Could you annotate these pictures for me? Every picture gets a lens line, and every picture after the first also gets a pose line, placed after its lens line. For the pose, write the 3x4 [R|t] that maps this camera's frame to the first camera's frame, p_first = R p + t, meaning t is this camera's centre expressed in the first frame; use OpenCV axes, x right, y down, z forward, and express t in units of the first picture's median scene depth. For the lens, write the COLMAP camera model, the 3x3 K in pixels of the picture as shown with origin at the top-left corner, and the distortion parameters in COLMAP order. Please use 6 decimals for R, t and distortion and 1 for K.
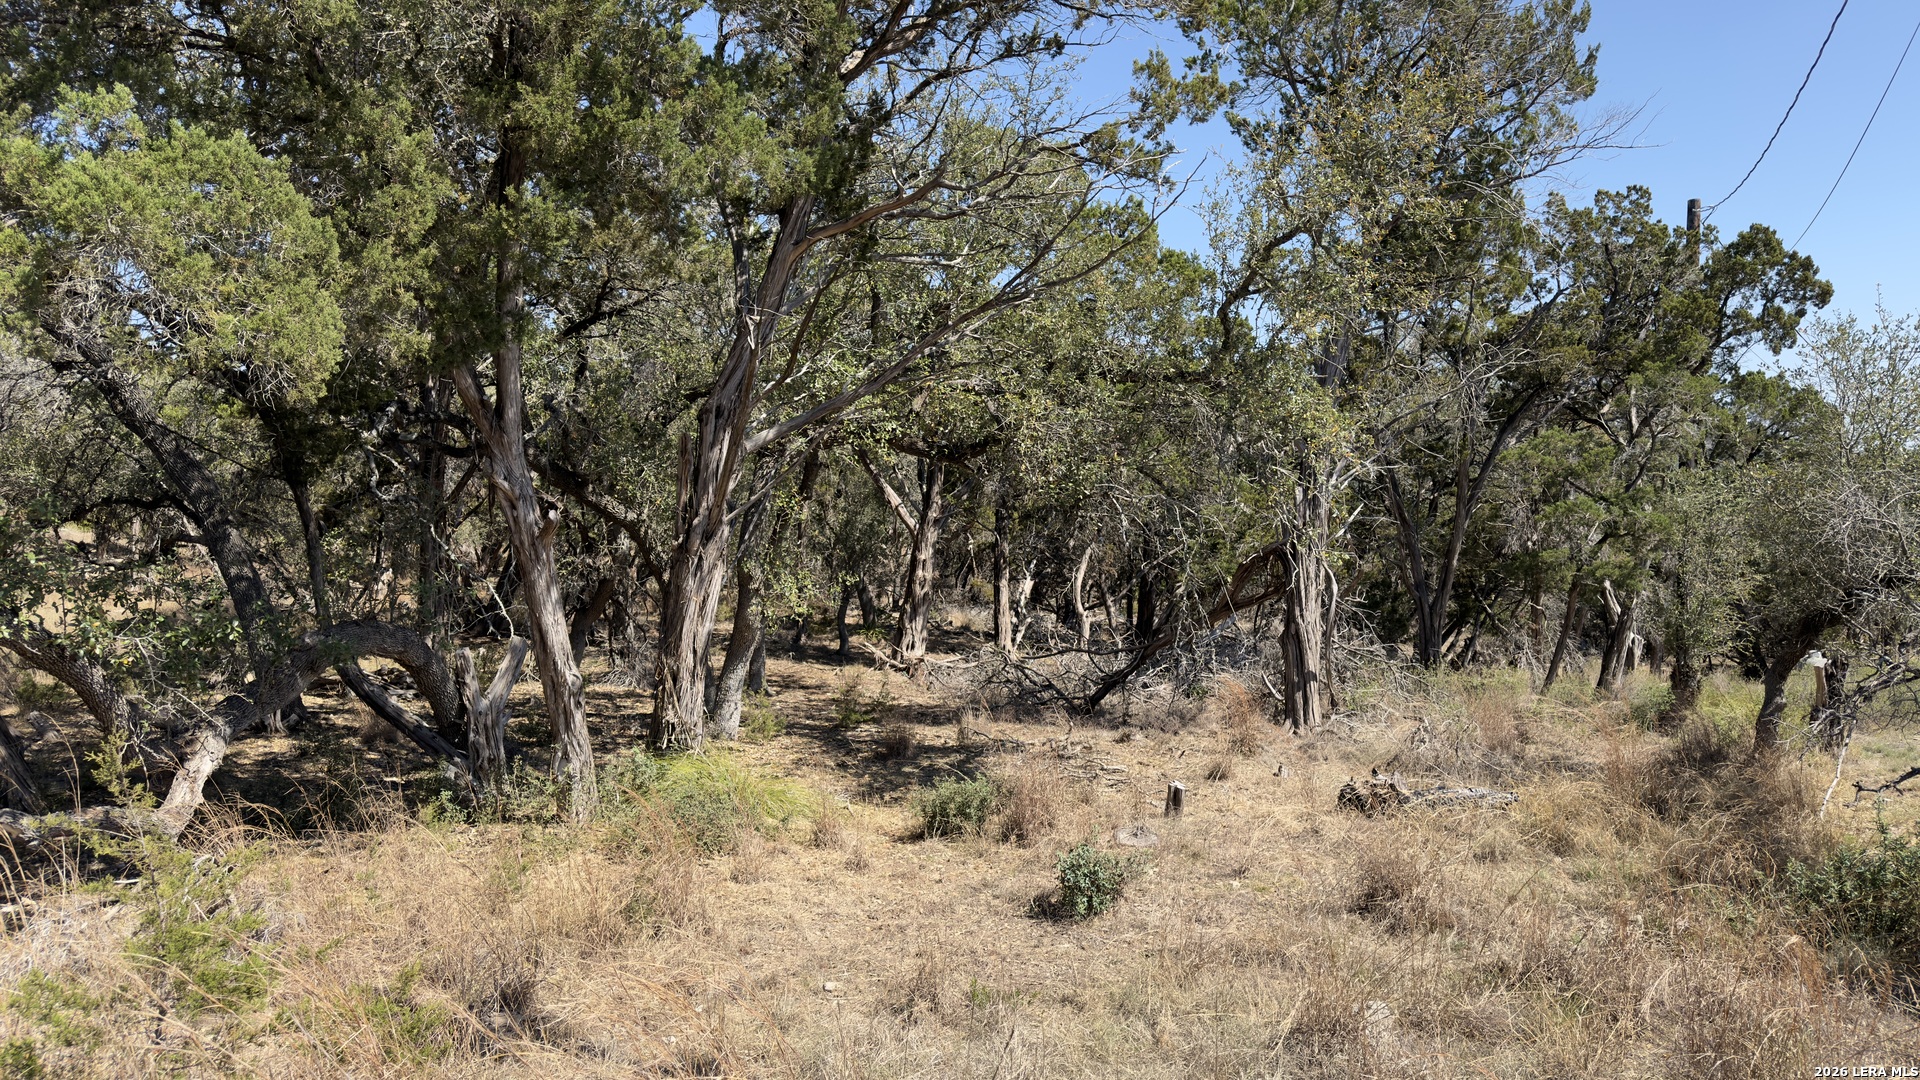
lens RADIAL K [[1339.5, 0, 935.2], [0, 1339.5, 556.2], [0, 0, 1]] dist [0.044261, -0.060840]
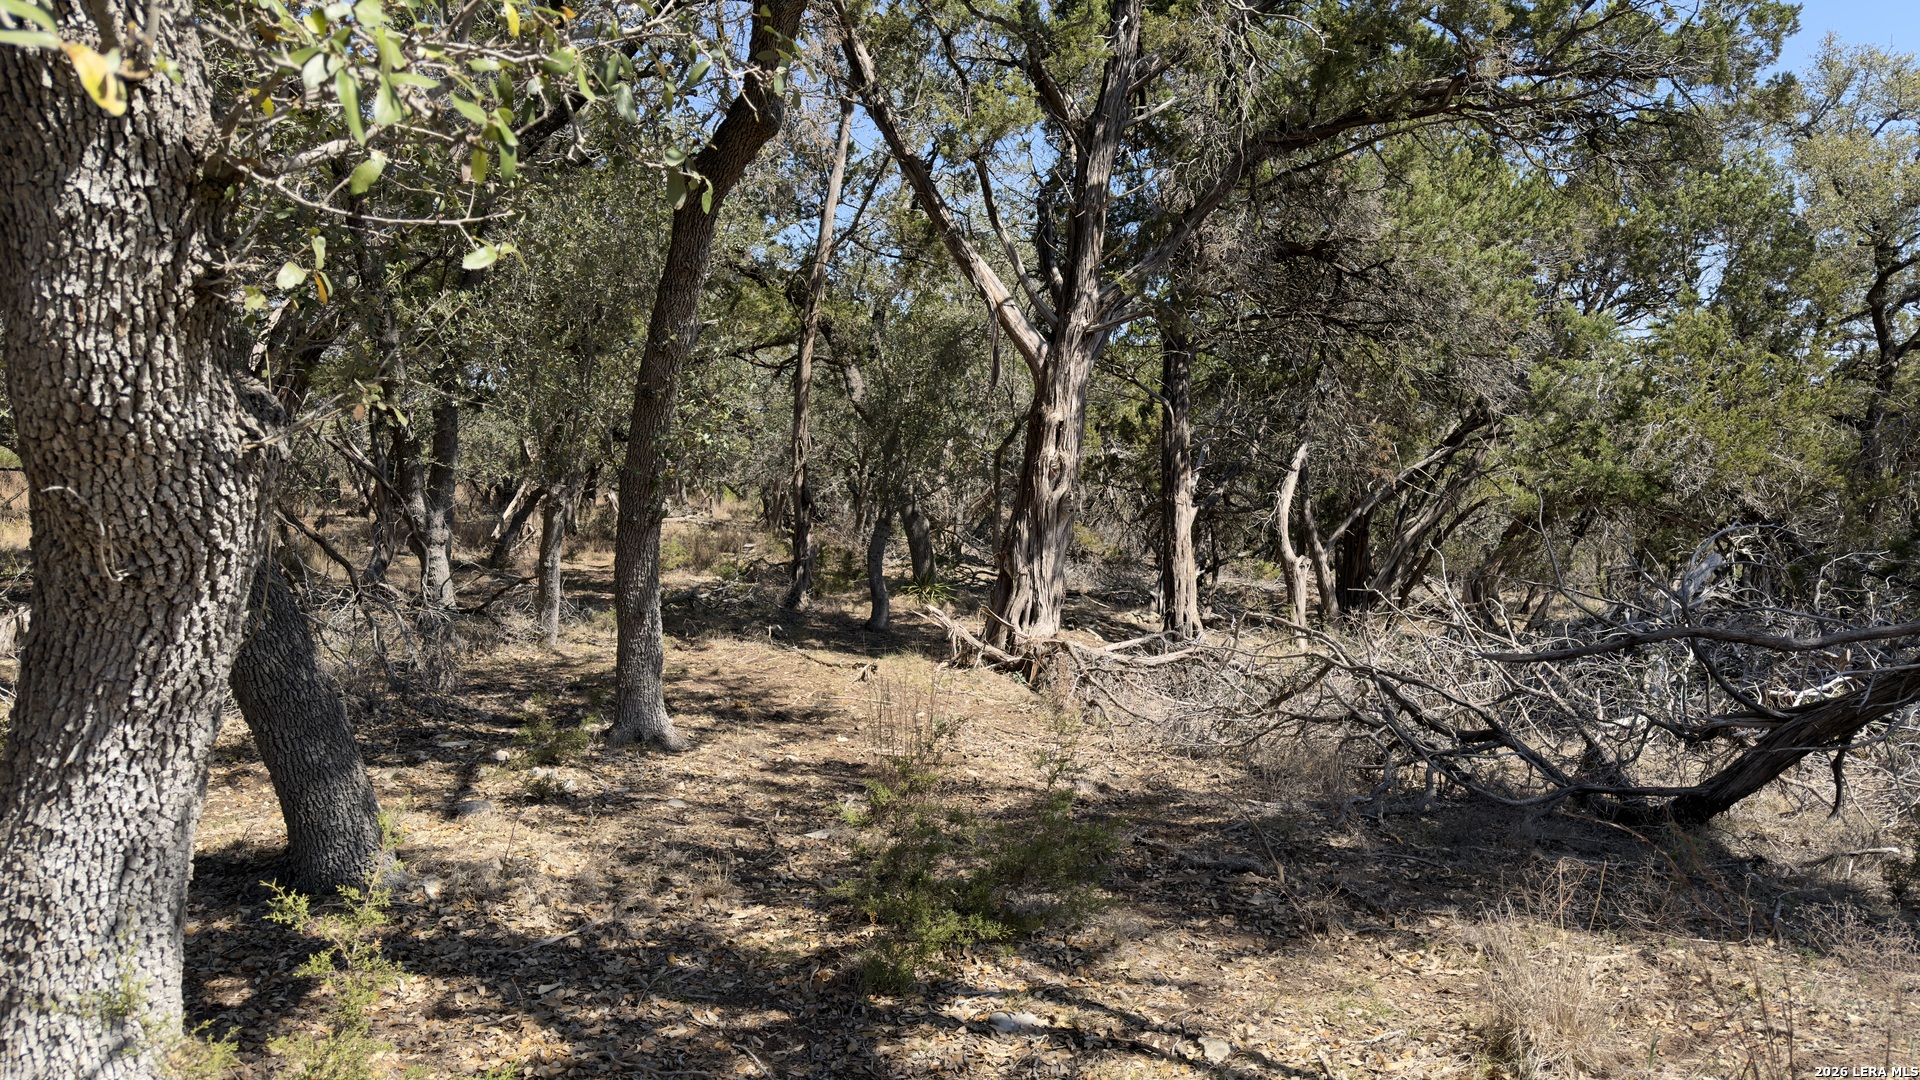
lens RADIAL K [[1339.5, 0, 954.2], [0, 1339.5, 553.4], [0, 0, 1]] dist [0.044261, -0.060840]
pose [[0.999906, 0.008047, -0.011113, -0.038345], [-0.007836, 0.999791, 0.018902, 0.038253], [0.011263, -0.018813, 0.999760, 0.549622]]
